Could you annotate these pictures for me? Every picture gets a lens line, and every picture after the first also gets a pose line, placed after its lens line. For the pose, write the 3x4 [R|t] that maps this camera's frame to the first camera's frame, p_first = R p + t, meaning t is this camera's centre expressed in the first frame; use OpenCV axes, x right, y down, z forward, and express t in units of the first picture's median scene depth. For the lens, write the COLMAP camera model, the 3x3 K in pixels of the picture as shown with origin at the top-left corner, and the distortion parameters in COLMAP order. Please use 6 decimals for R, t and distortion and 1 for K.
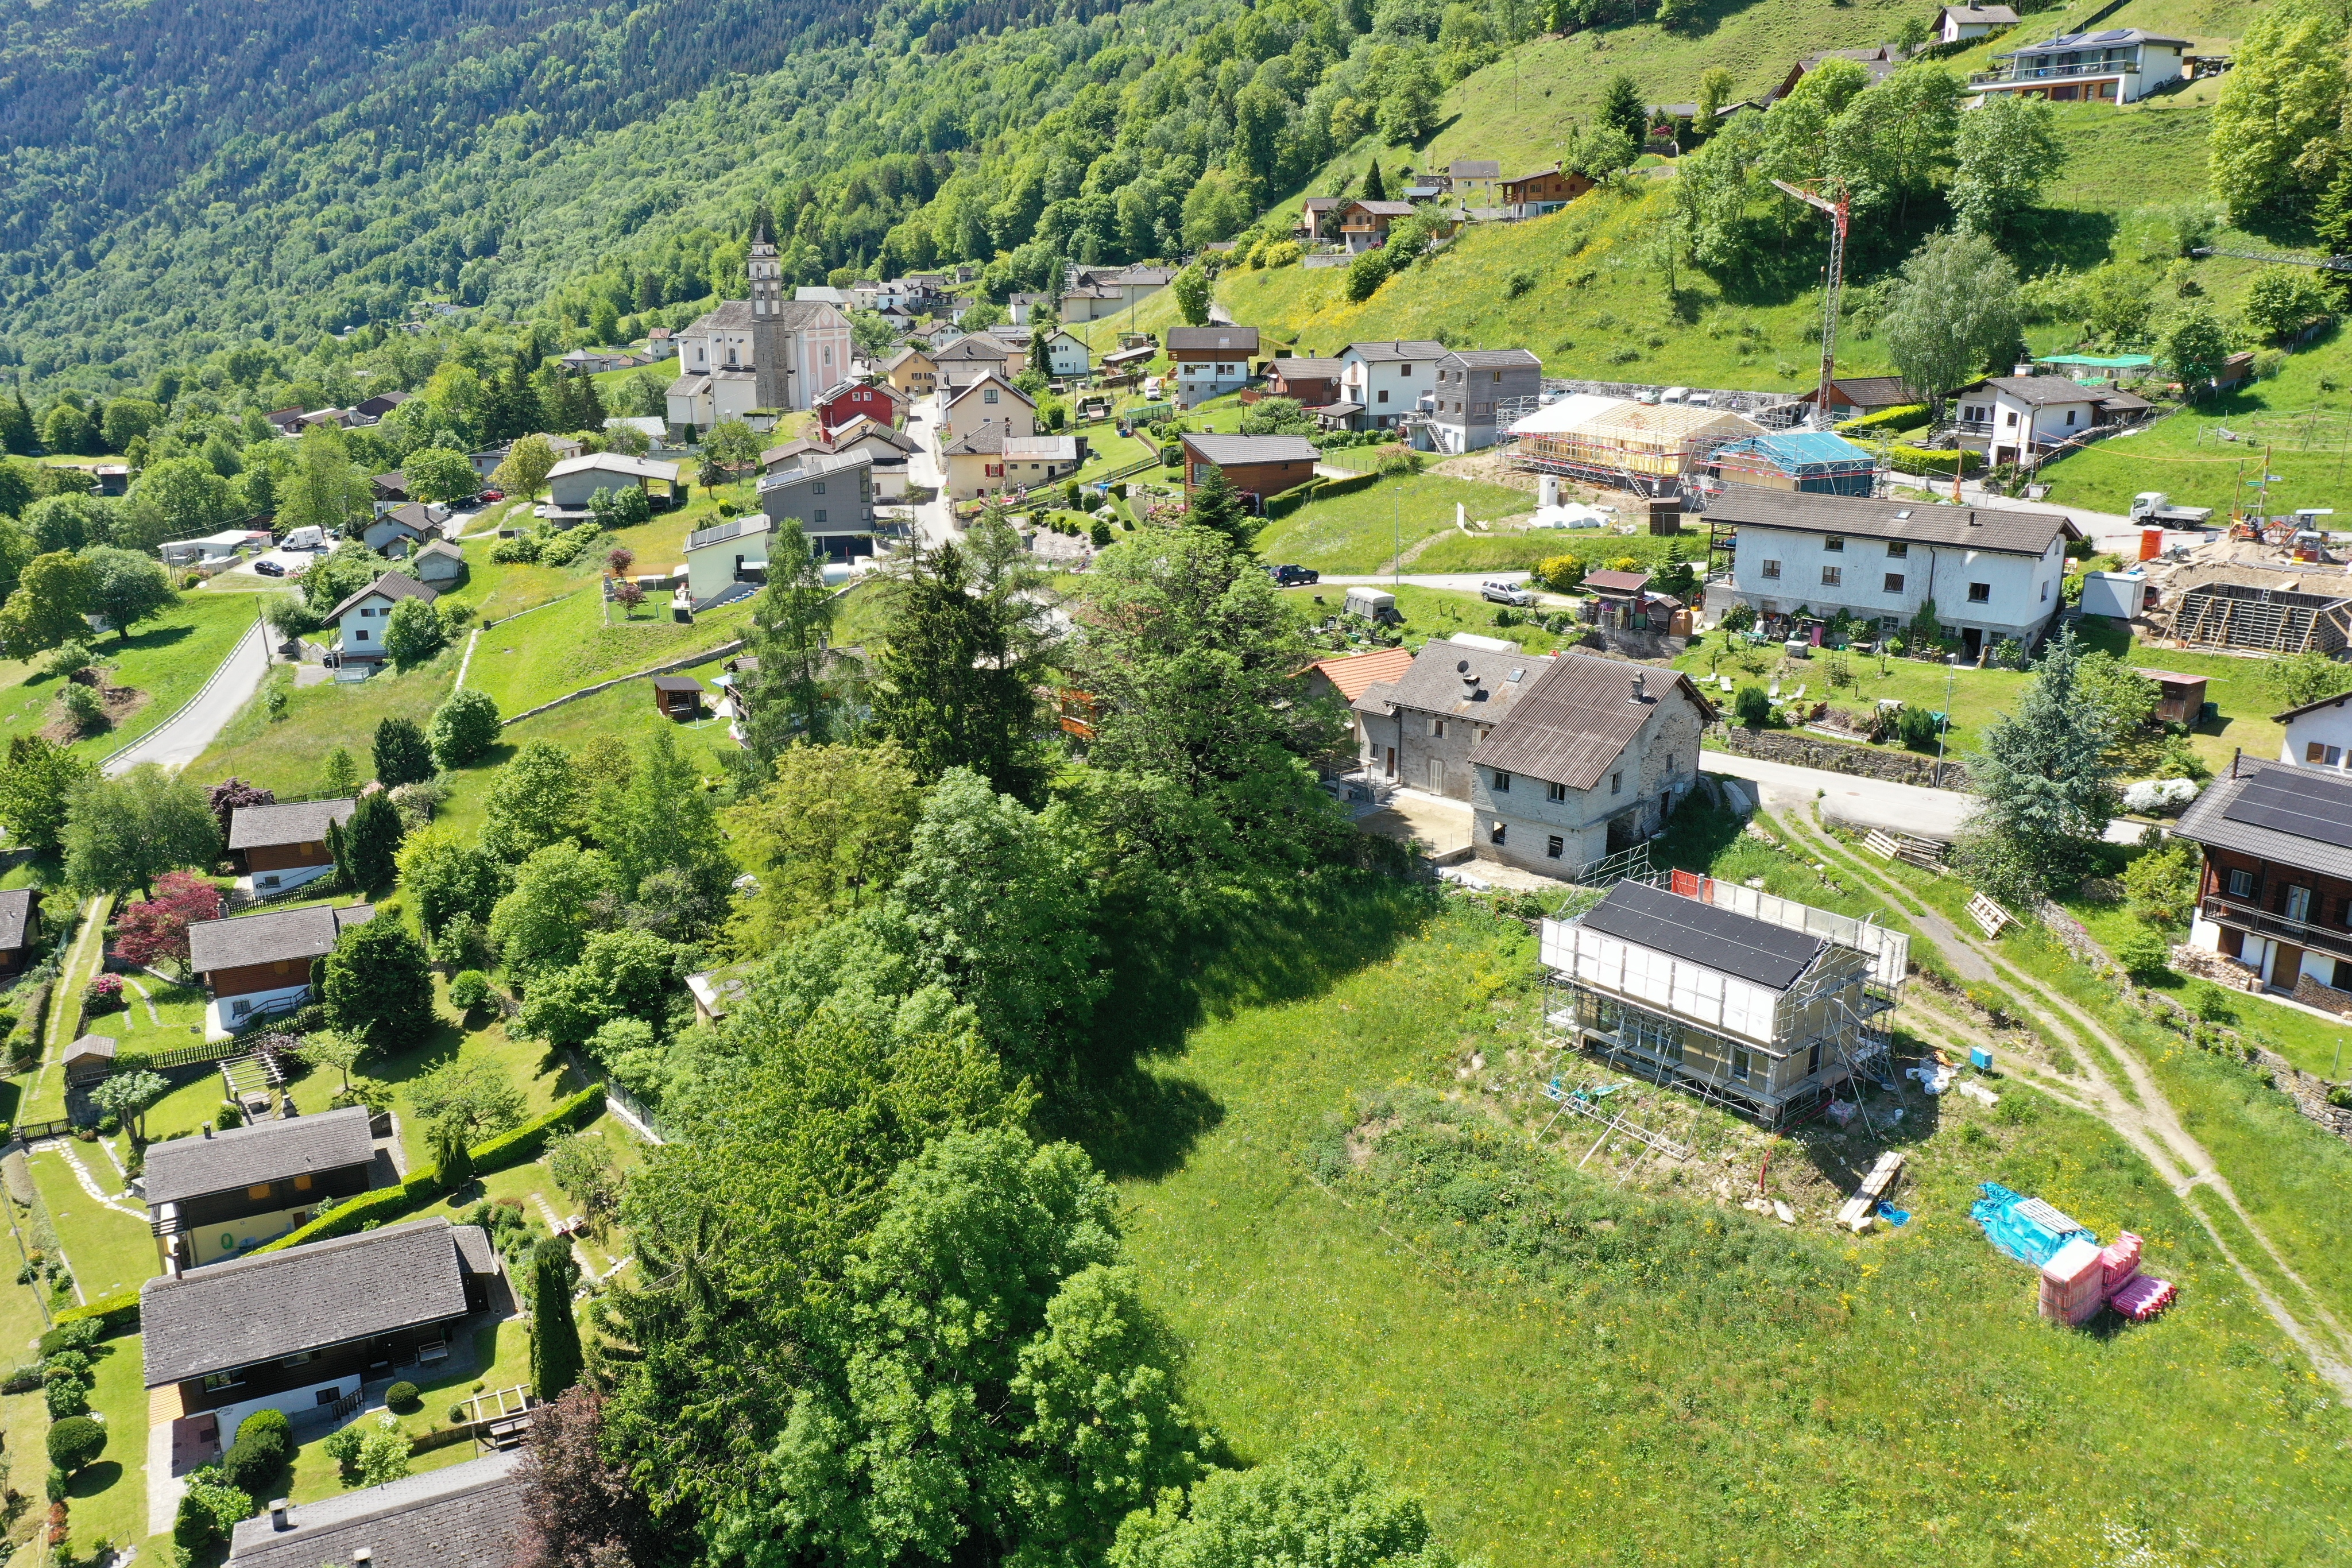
lens RADIAL K [[1876.0, 0, 1179.6], [0, 1876.0, 794.4], [0, 0, 1]] dist [0.001224, -0.003890]
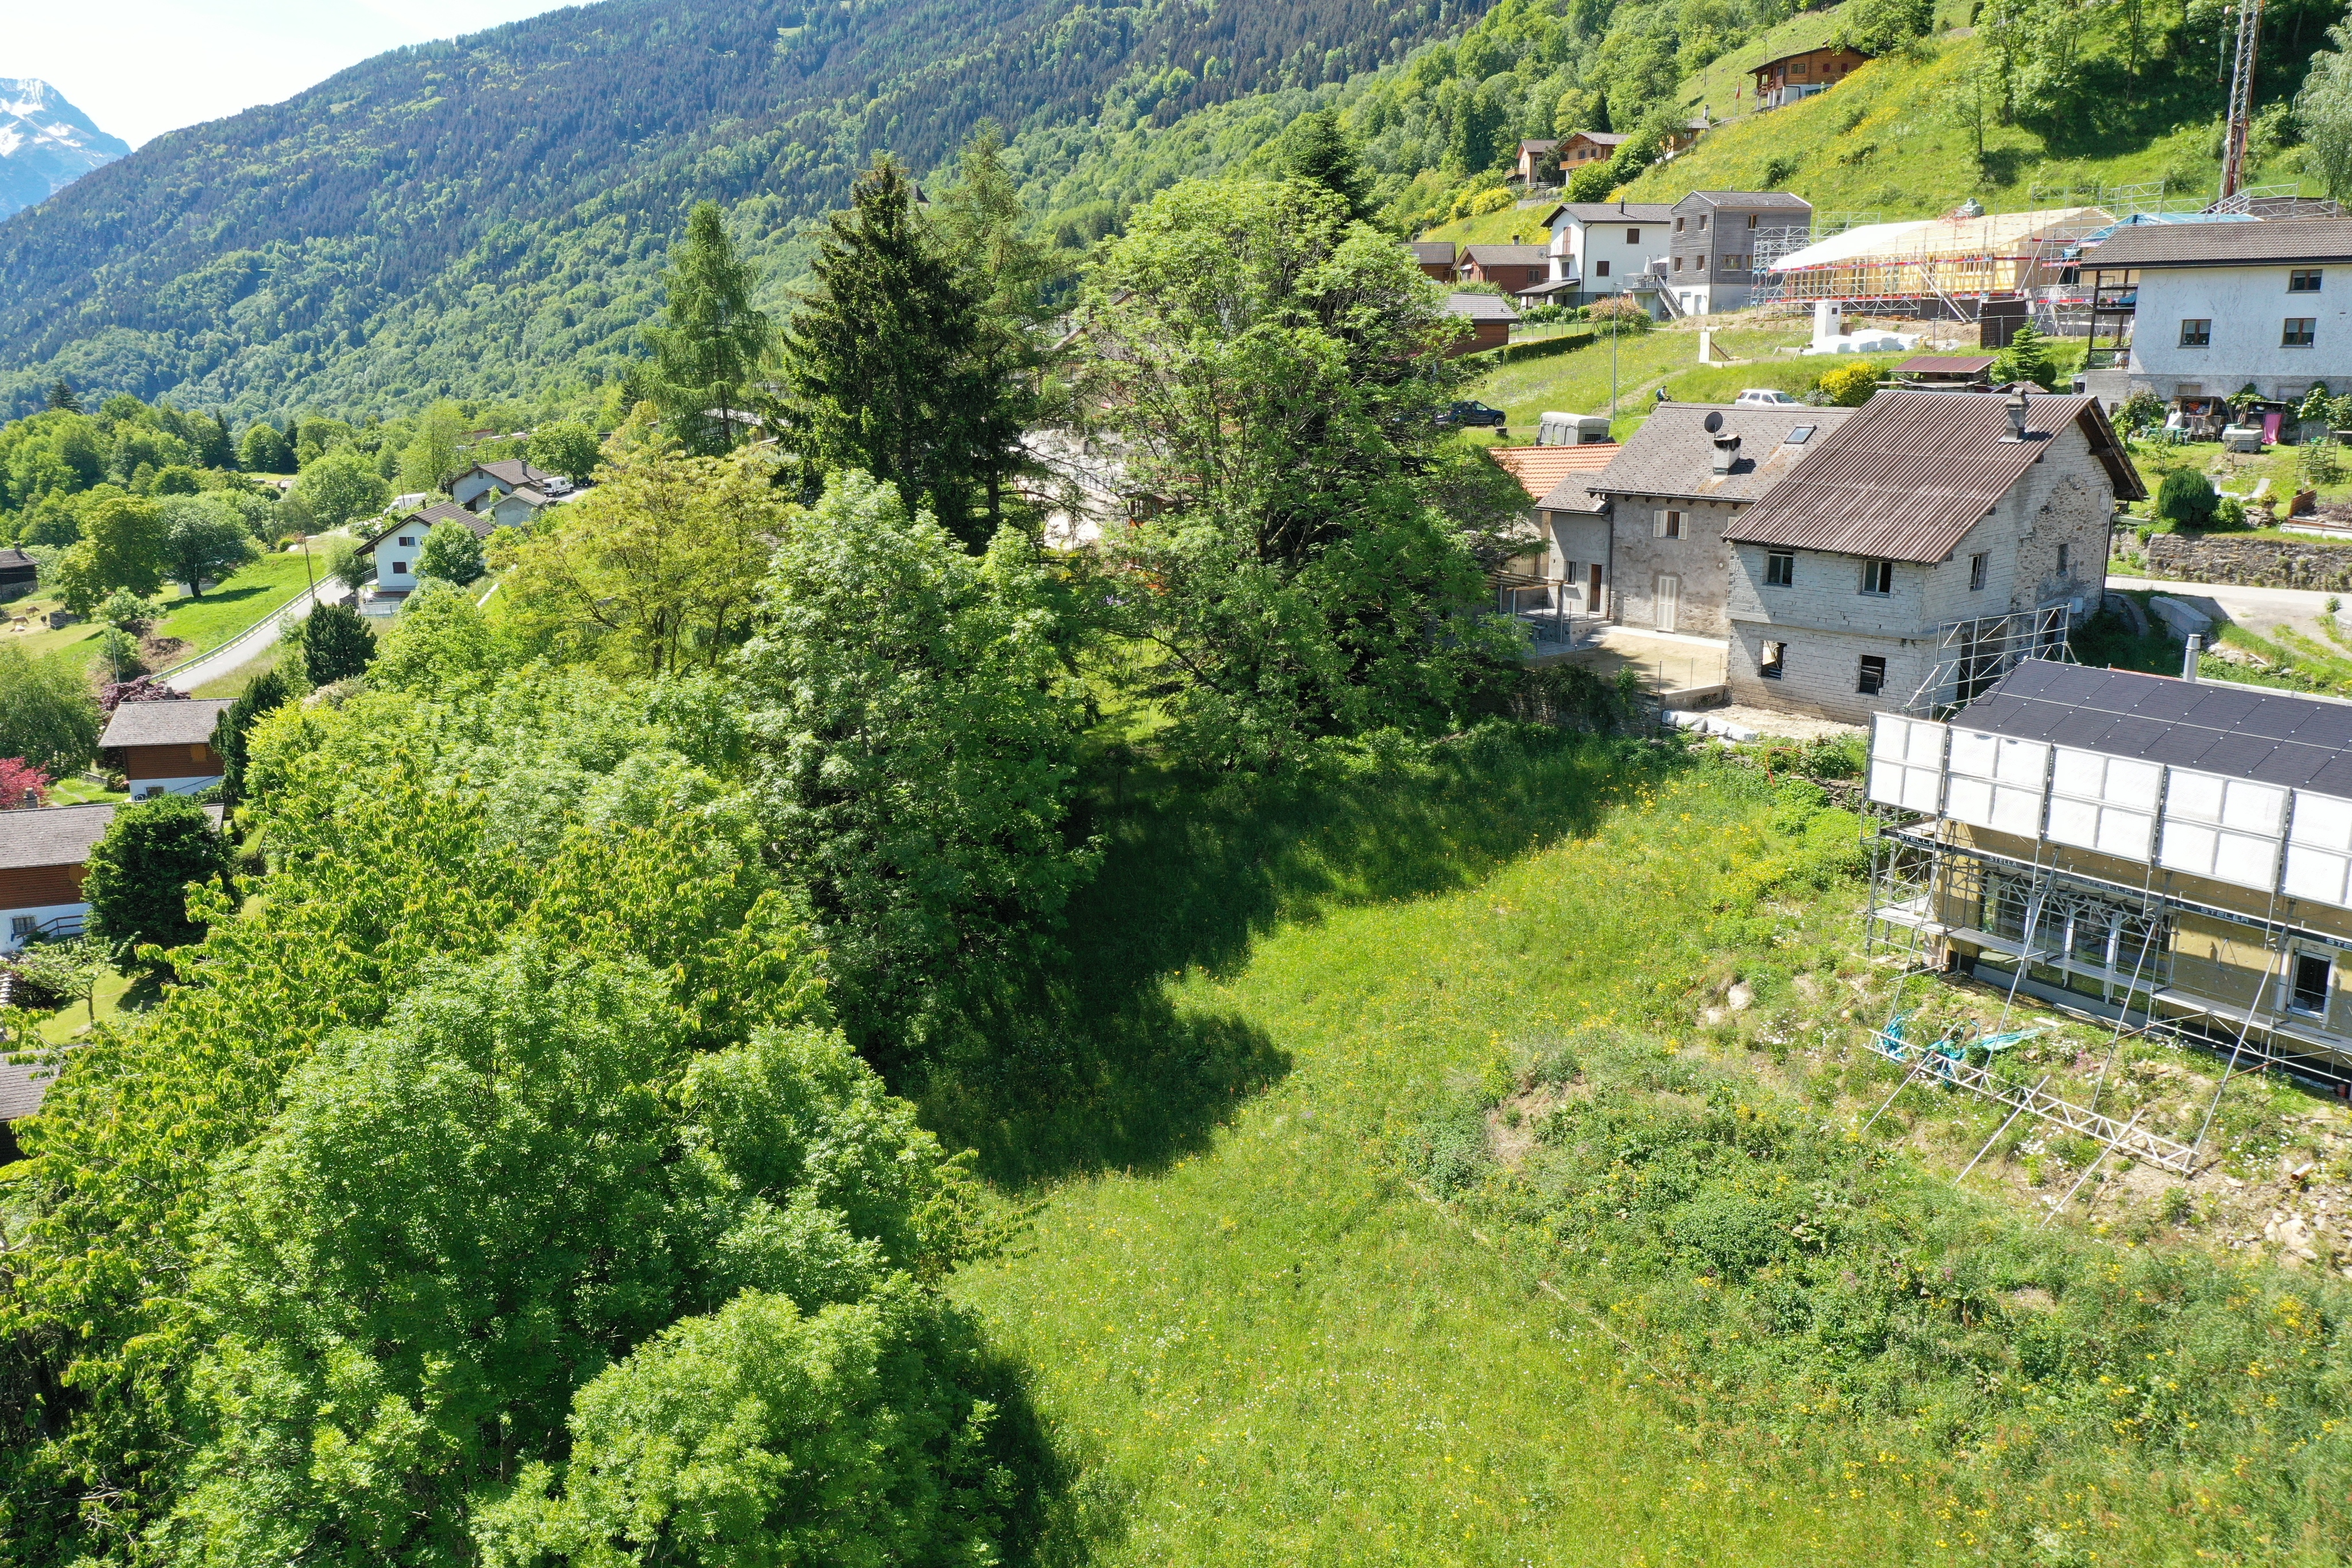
lens RADIAL K [[1876.0, 0, 1170.2], [0, 1876.0, 785.2], [0, 0, 1]] dist [0.001224, -0.003890]
pose [[0.992546, 0.026382, -0.118983, 0.034574], [-0.032669, 0.998154, -0.051197, 0.068262], [0.117413, 0.054702, 0.991575, 0.260289]]
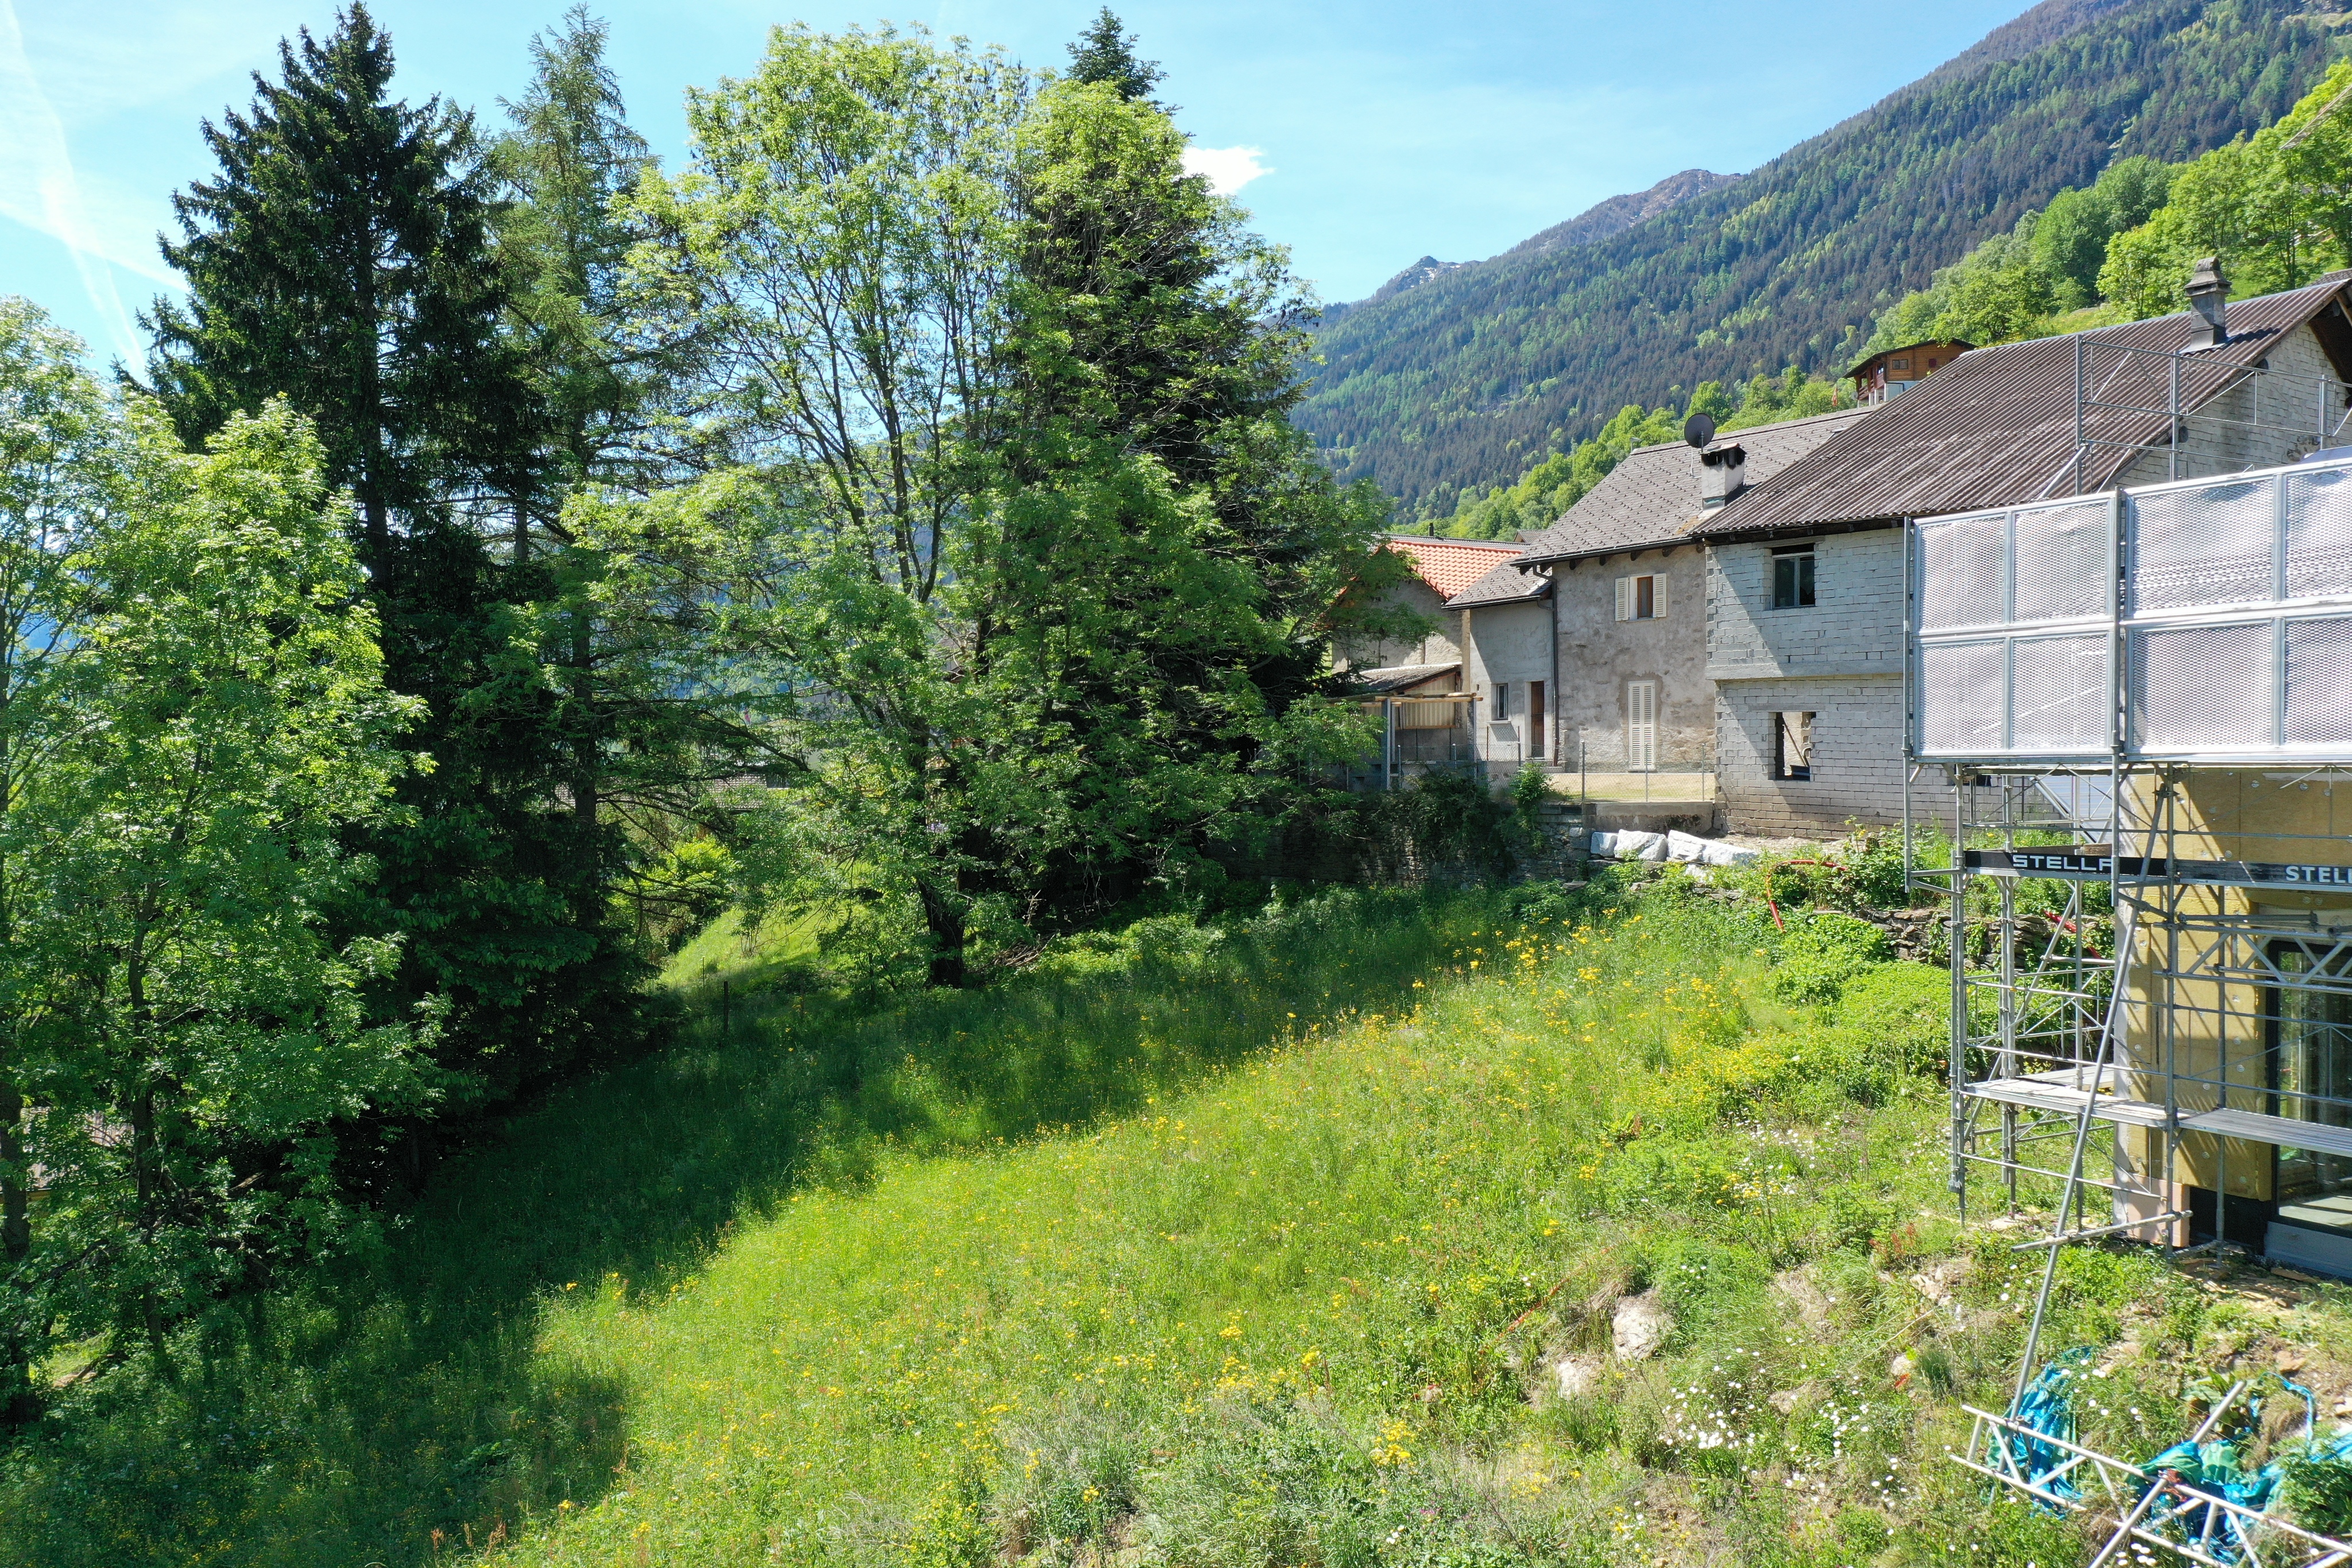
lens RADIAL K [[1876.0, 0, 1171.7], [0, 1876.0, 766.9], [0, 0, 1]] dist [0.001224, -0.003890]
pose [[0.979623, 0.002889, -0.200823, 0.089036], [-0.060128, 0.958254, -0.279525, 0.086020], [0.191632, 0.285905, 0.938901, 0.459612]]
